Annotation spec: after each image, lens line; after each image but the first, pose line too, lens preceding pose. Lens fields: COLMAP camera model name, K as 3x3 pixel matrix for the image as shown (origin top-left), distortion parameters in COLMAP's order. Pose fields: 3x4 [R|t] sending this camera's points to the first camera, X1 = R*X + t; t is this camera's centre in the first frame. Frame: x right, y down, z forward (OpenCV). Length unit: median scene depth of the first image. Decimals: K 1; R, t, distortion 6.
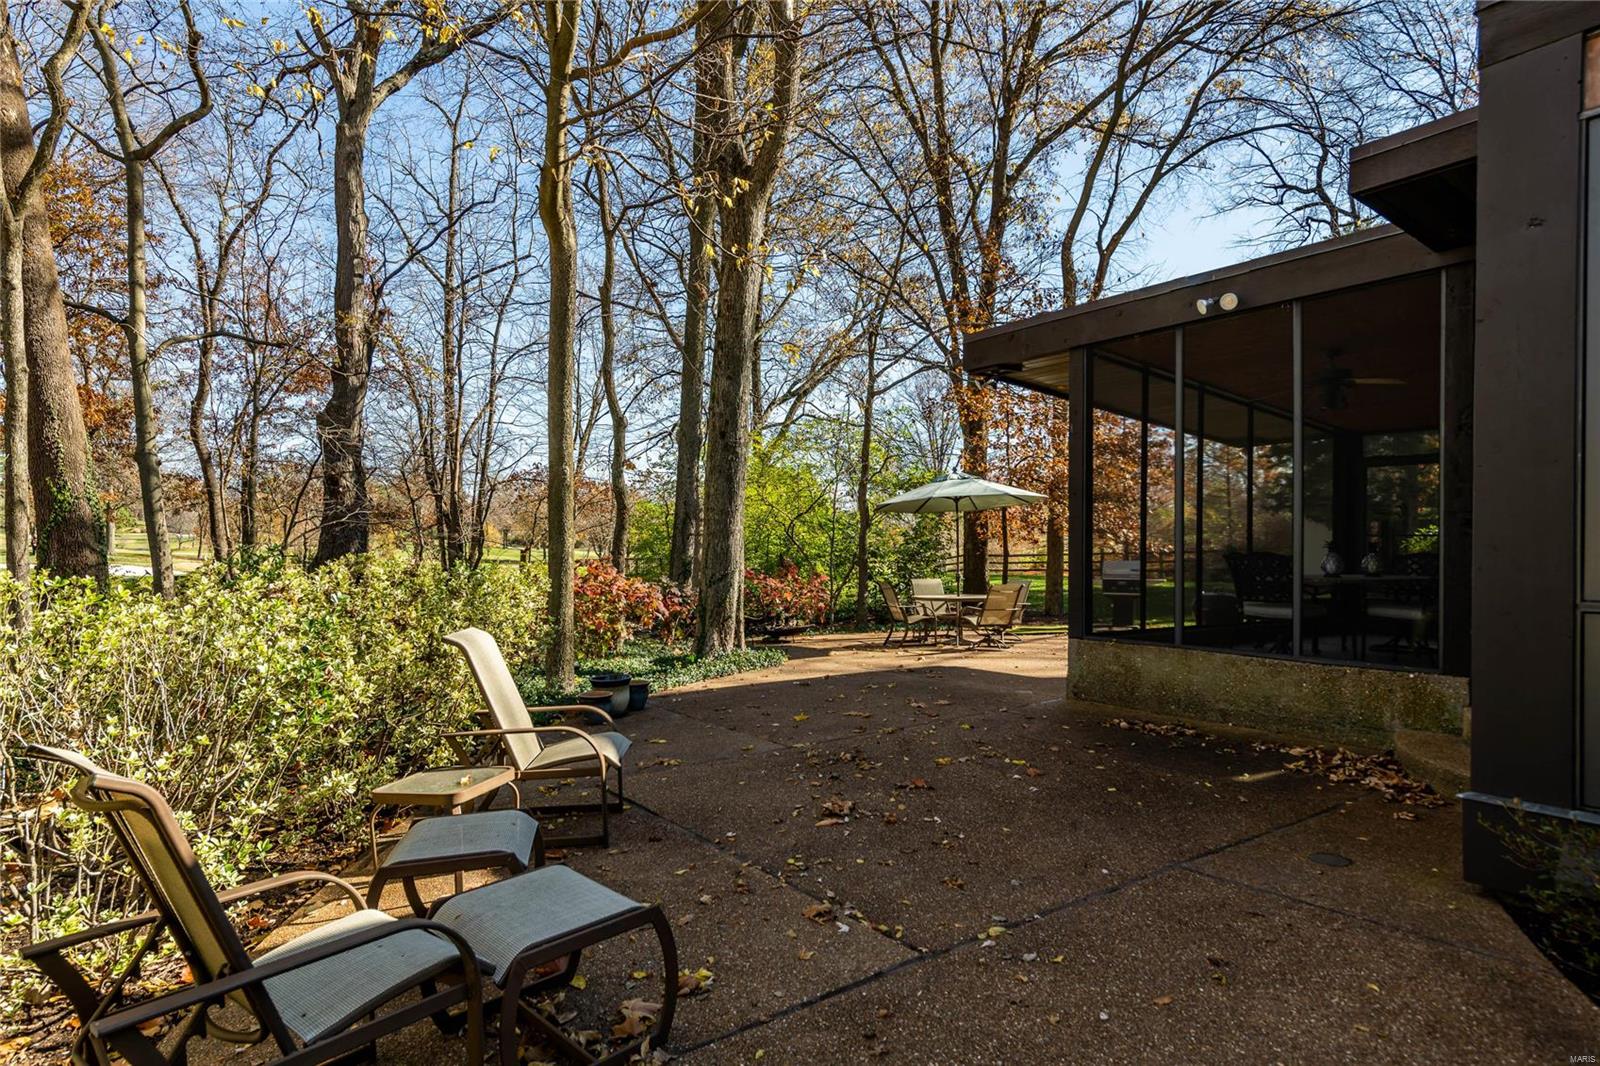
lens RADIAL K [[887.8, 0, 801.3], [0, 887.8, 564.5], [0, 0, 1]] dist [-0.000013, -0.000857]
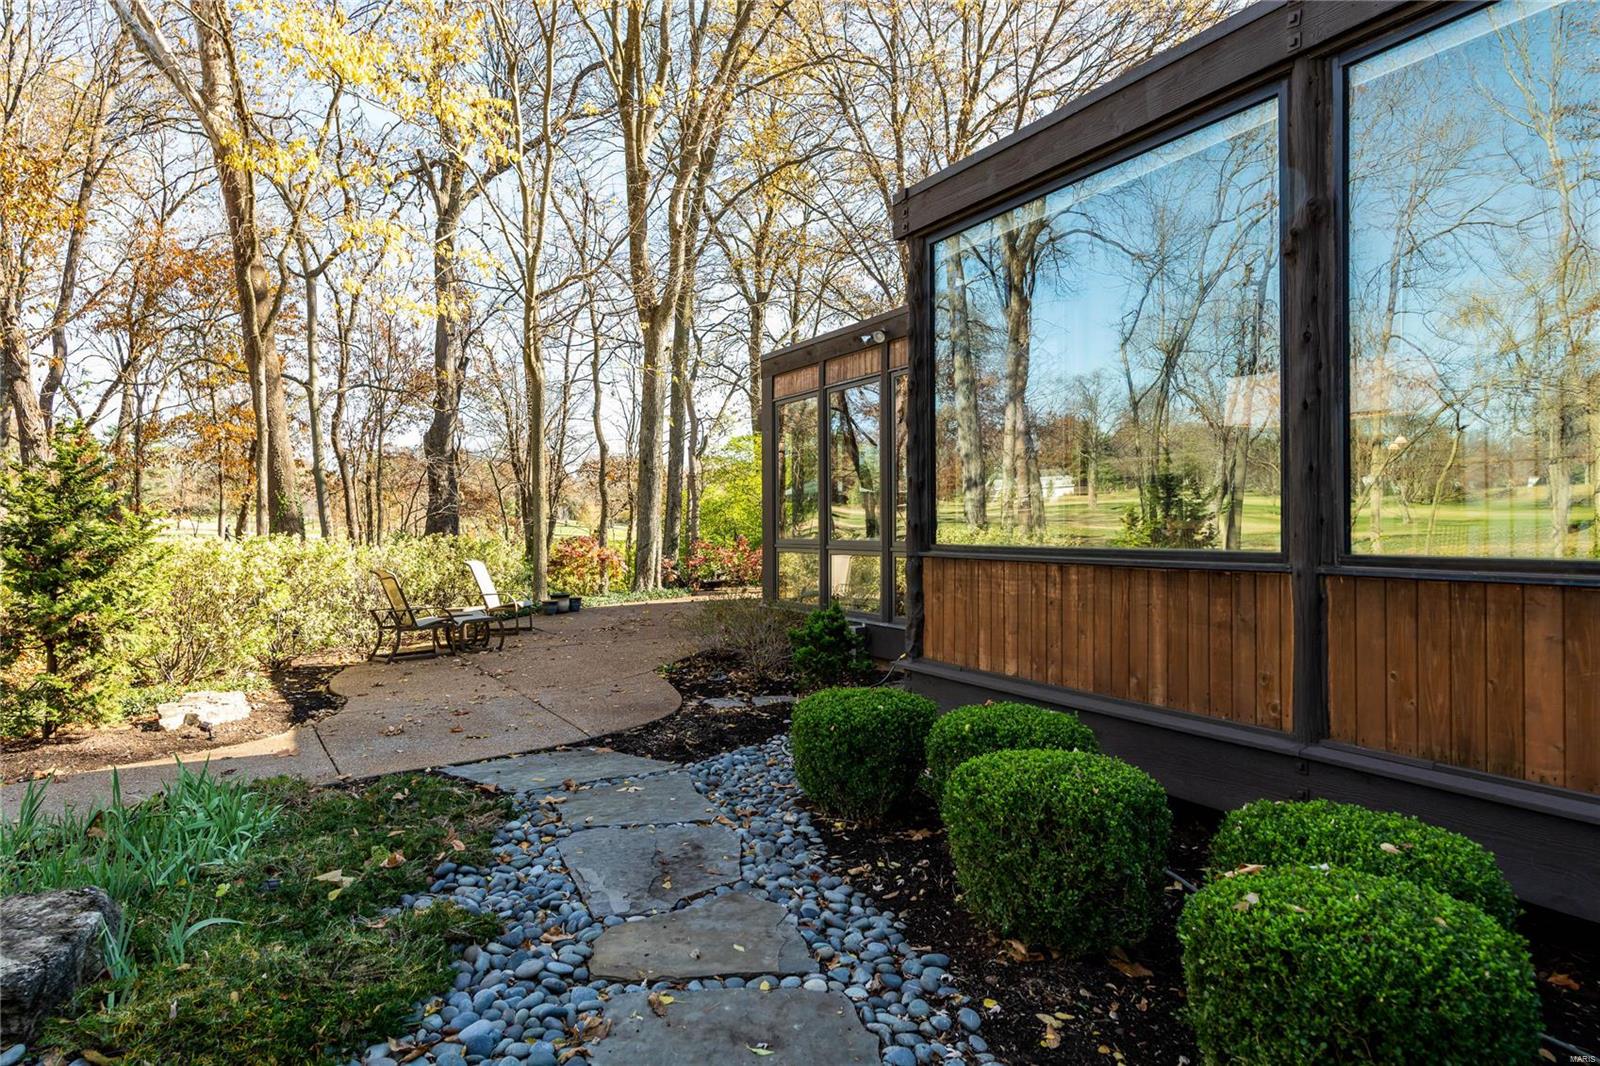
lens RADIAL K [[1071.2, 0, 800.0], [0, 1071.2, 533.0], [0, 0, 1]] dist [-0.000376, 0.000362]
pose [[0.986425, -0.010818, -0.163855, 0.355523], [0.009259, 0.999904, -0.010272, 0.009800], [0.163950, 0.008616, 0.986431, -0.641655]]
